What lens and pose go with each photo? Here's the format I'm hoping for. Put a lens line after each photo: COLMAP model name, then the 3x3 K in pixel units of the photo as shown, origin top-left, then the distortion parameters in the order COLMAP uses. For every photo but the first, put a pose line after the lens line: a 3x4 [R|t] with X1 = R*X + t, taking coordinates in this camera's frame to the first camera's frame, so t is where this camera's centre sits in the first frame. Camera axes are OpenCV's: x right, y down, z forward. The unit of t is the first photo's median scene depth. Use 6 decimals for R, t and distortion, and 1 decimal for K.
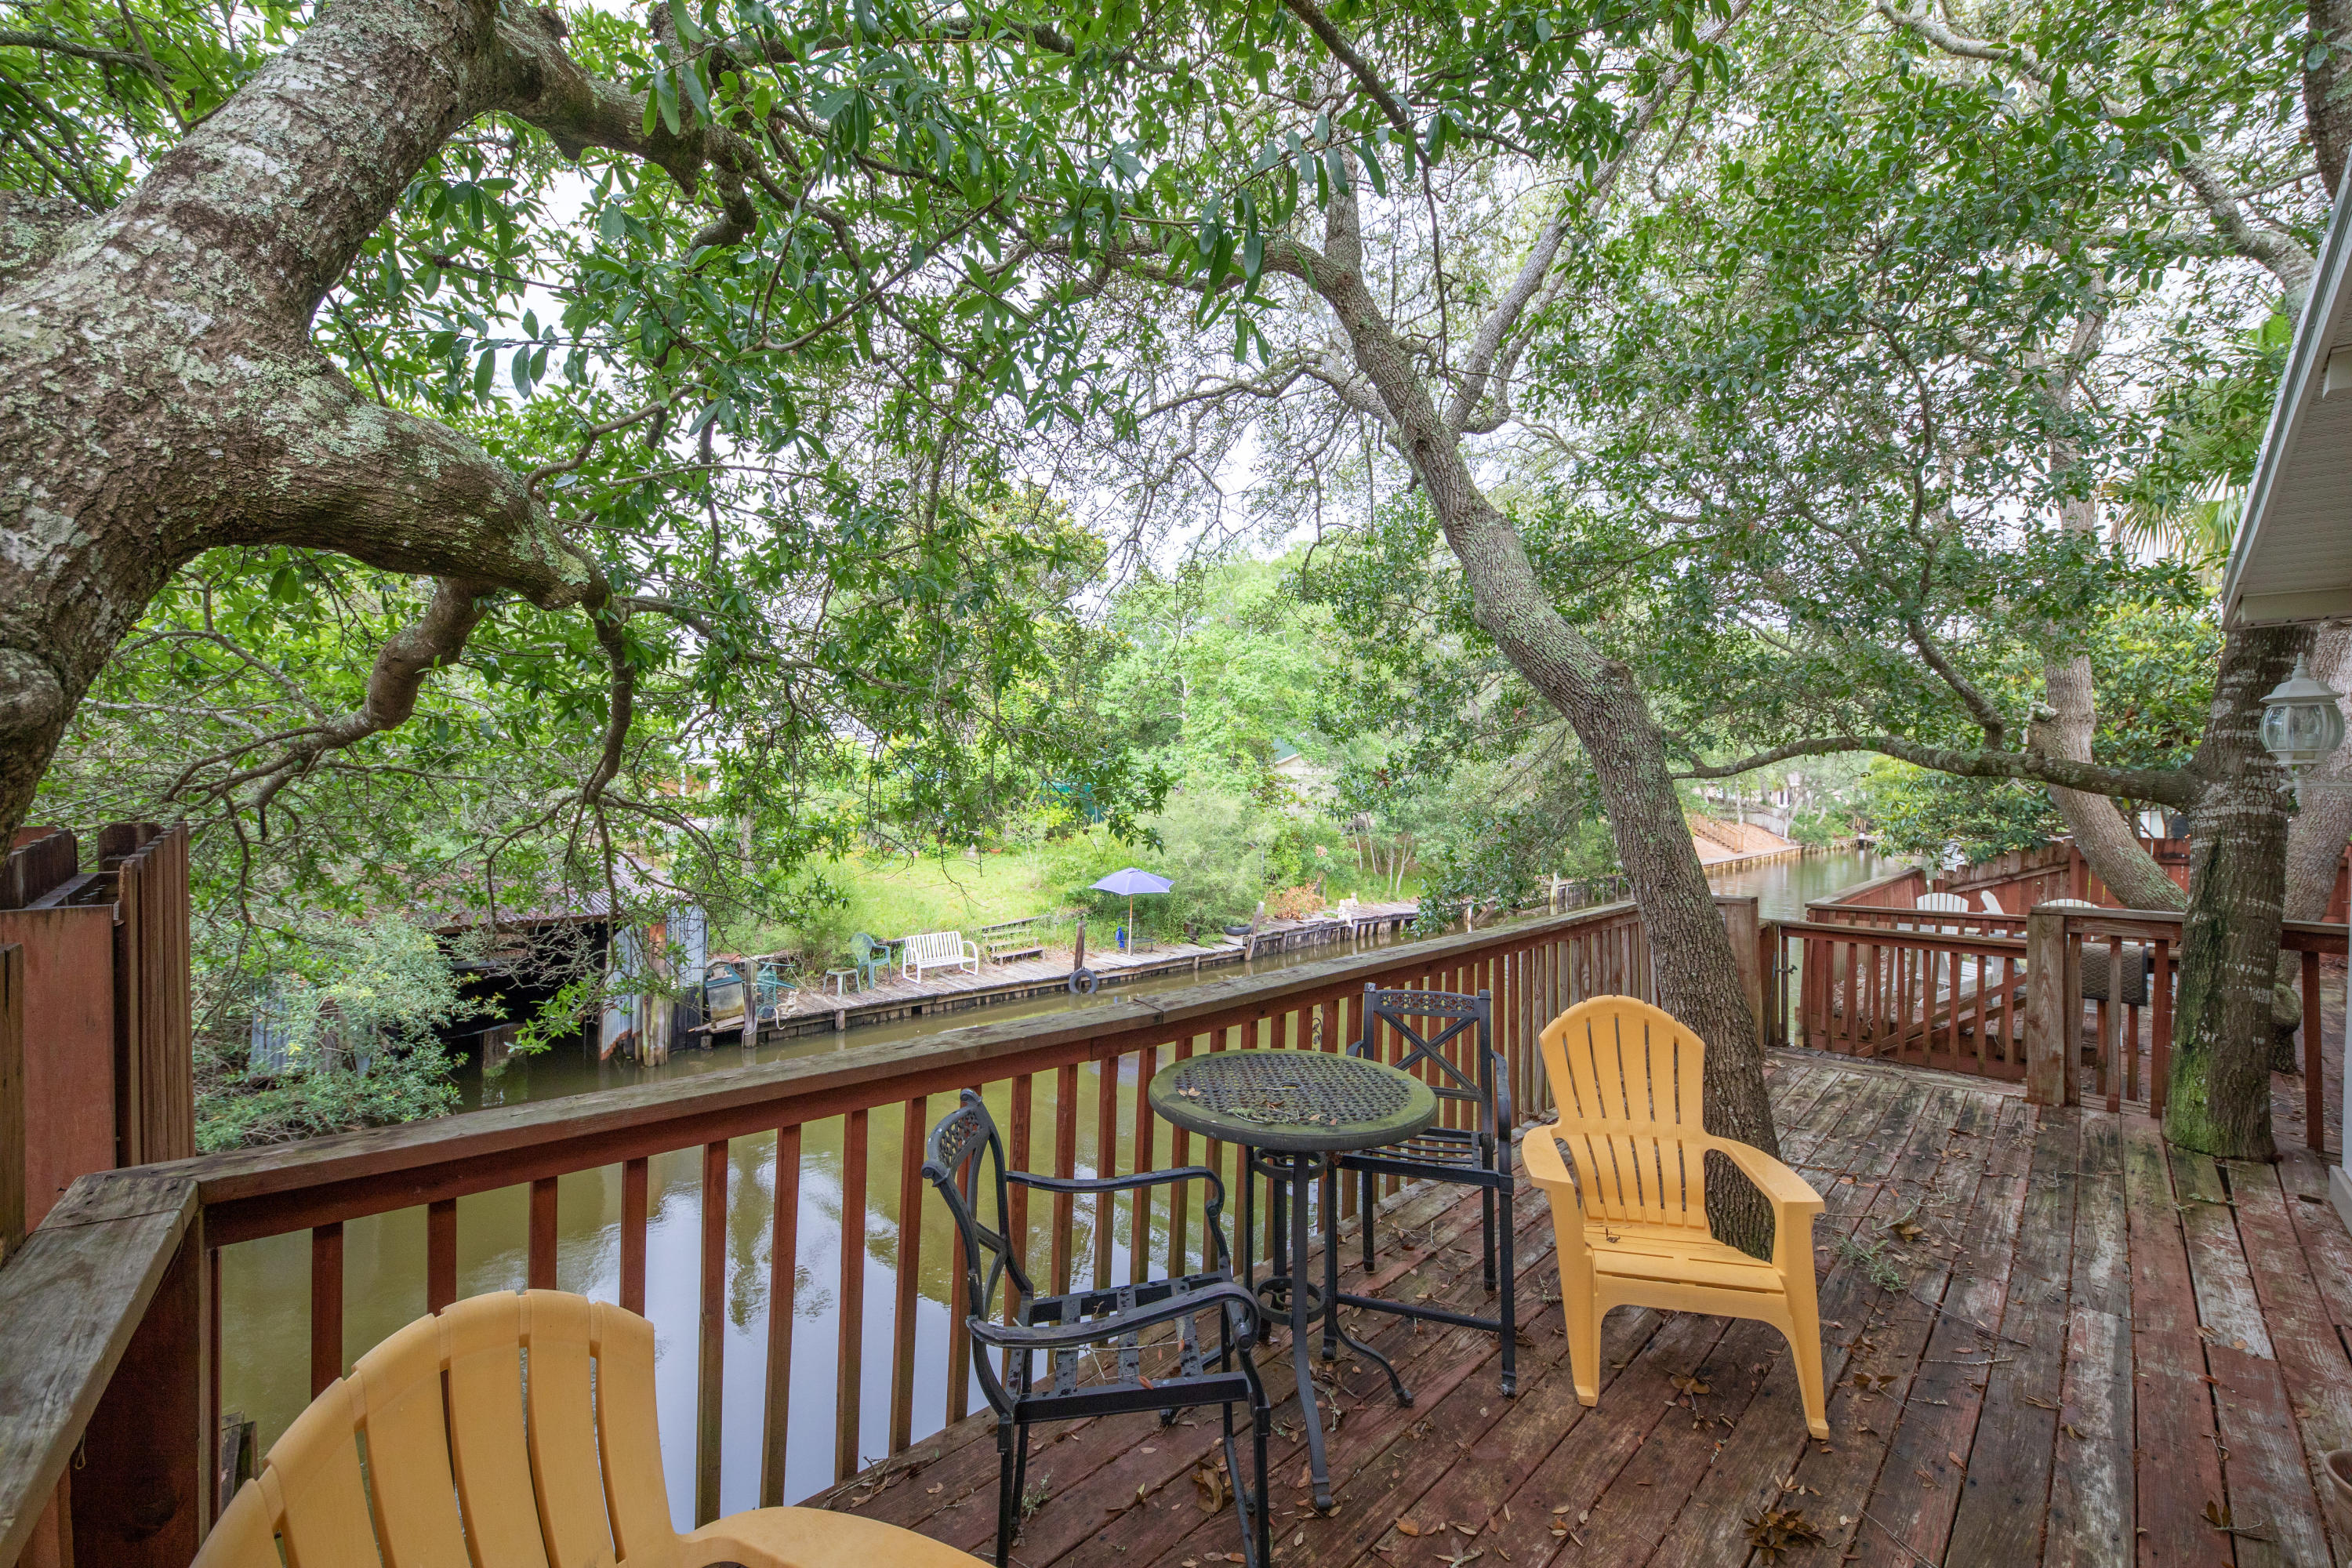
lens RADIAL K [[864.9, 0, 1175.9], [0, 864.9, 793.5], [0, 0, 1]] dist [-0.002901, -0.000558]
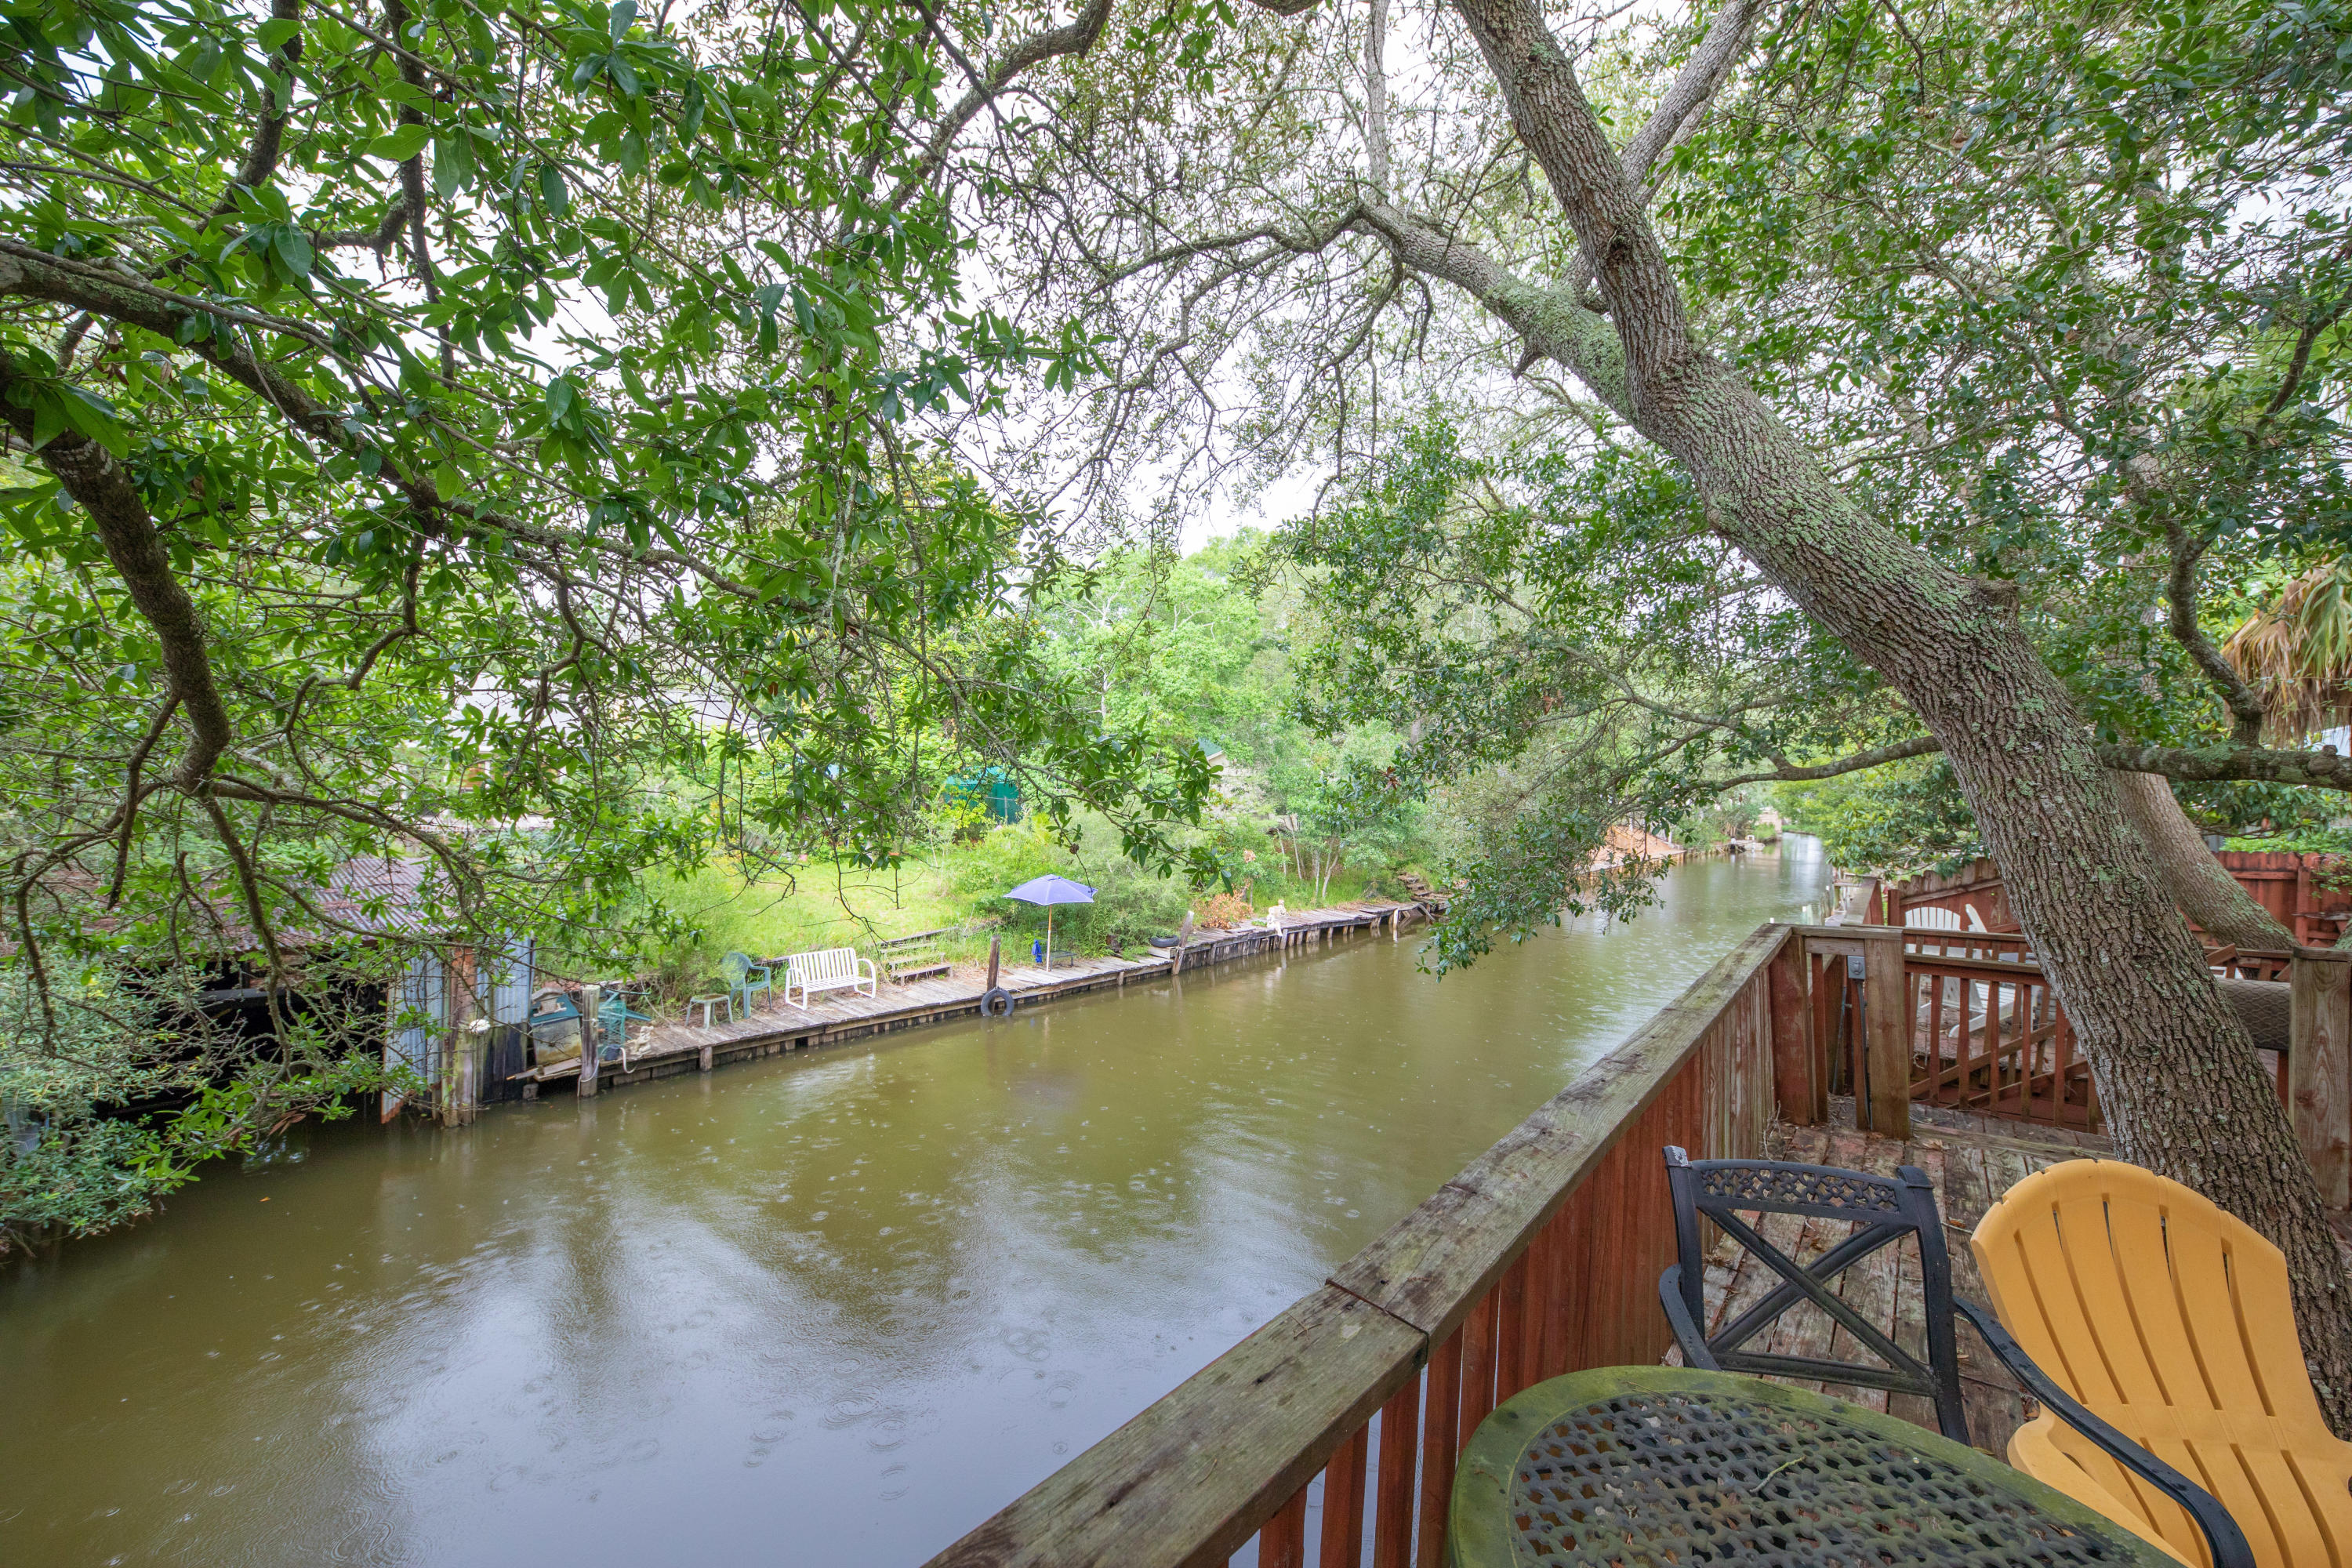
lens RADIAL K [[864.9, 0, 1178.8], [0, 864.9, 794.9], [0, 0, 1]] dist [-0.002901, -0.000558]
pose [[0.993266, 0.011932, 0.115239, -0.033716], [-0.011980, 0.999928, -0.000282, 0.001383], [-0.115234, -0.001100, 0.993338, 0.119134]]
